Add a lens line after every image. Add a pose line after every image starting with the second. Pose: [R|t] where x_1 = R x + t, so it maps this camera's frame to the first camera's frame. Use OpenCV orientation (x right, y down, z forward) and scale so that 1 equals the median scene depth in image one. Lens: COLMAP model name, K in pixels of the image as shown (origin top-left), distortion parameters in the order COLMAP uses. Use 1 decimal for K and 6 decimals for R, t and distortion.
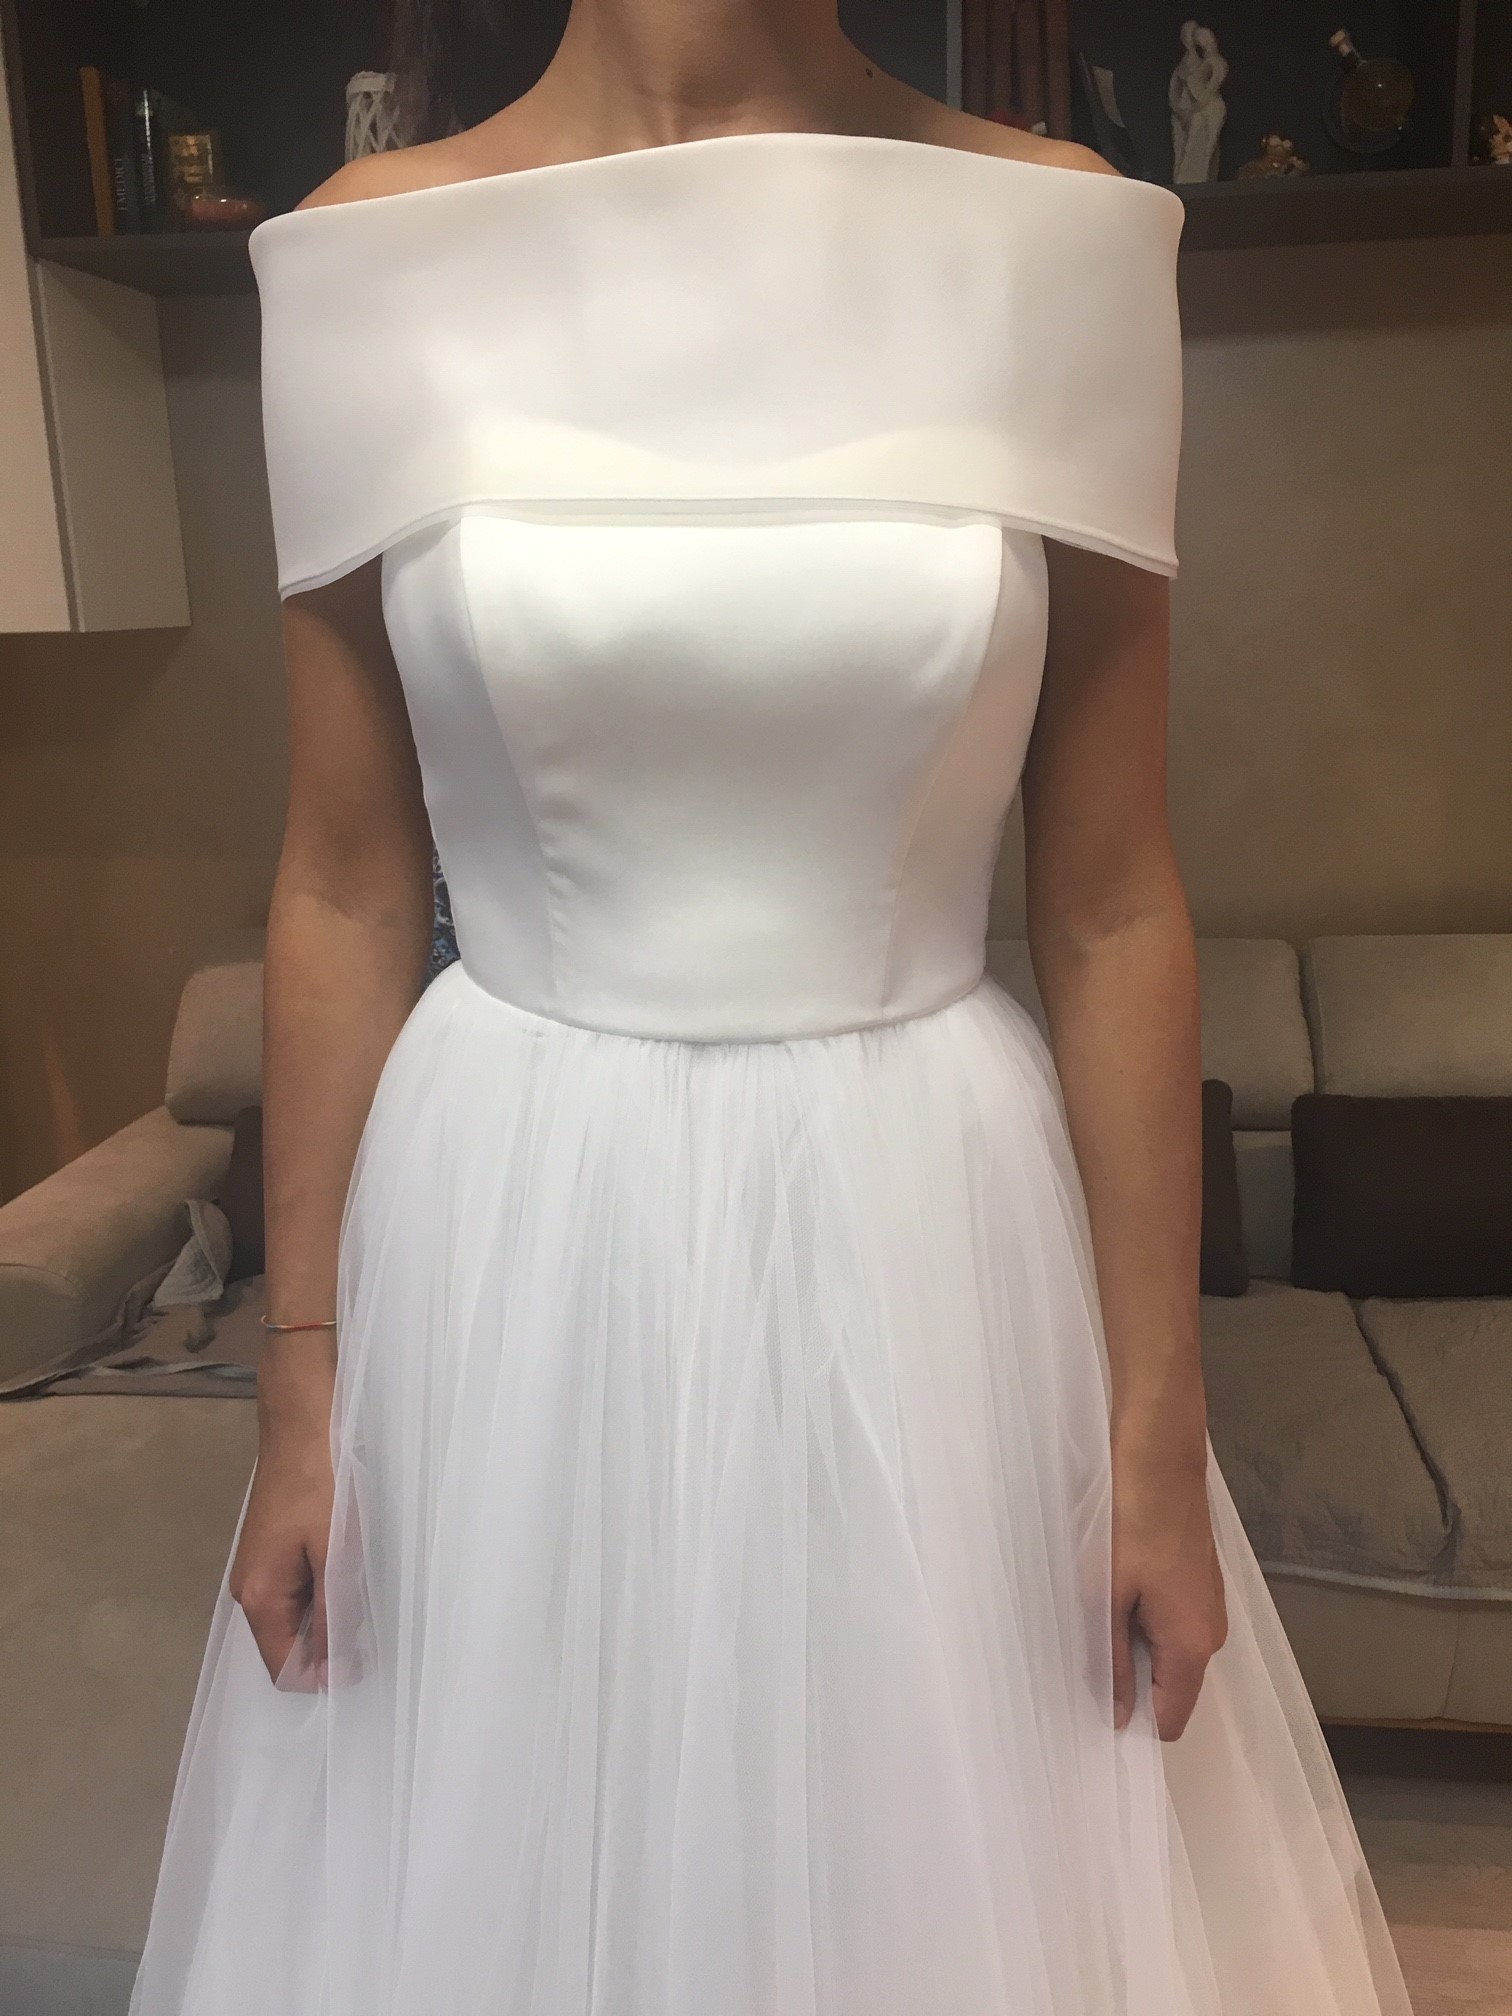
lens RADIAL K [[1704.0, 0, 756.0], [0, 1704.0, 1008.0], [0, 0, 1]] dist [0.041565, -0.083382]
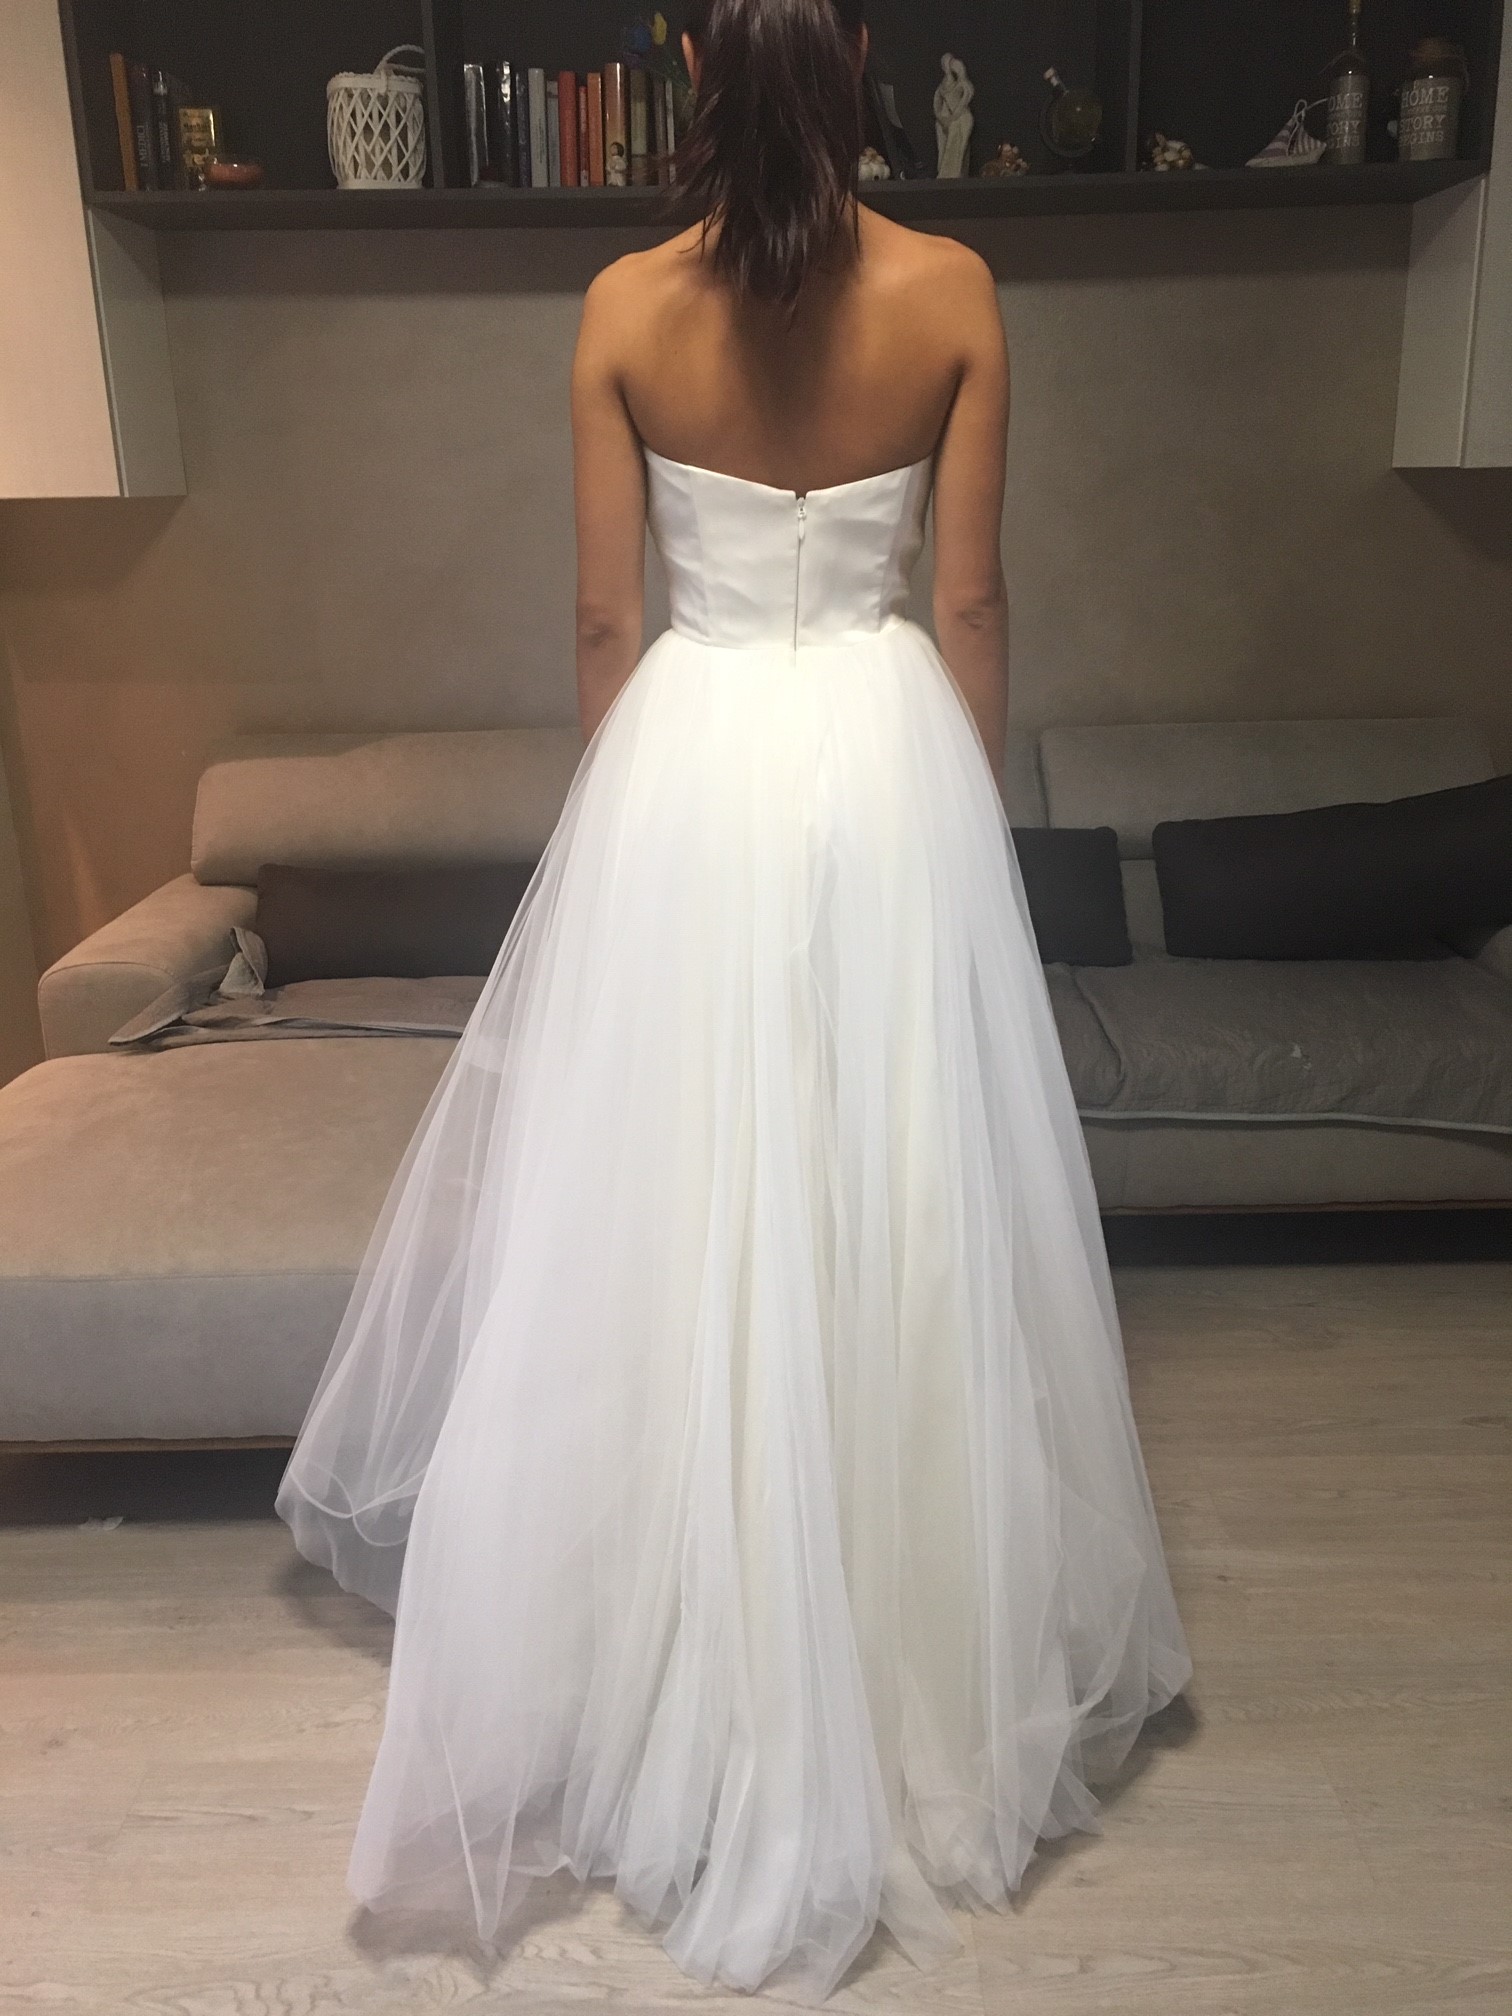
lens RADIAL K [[1704.1, 0, 752.9], [0, 1704.1, 1003.5], [0, 0, 1]] dist [0.041398, -0.084719]
pose [[0.992366, -0.032866, 0.118865, -0.095606], [0.024988, 0.997429, 0.067169, 0.099023], [-0.120767, -0.063686, 0.990636, -0.415520]]
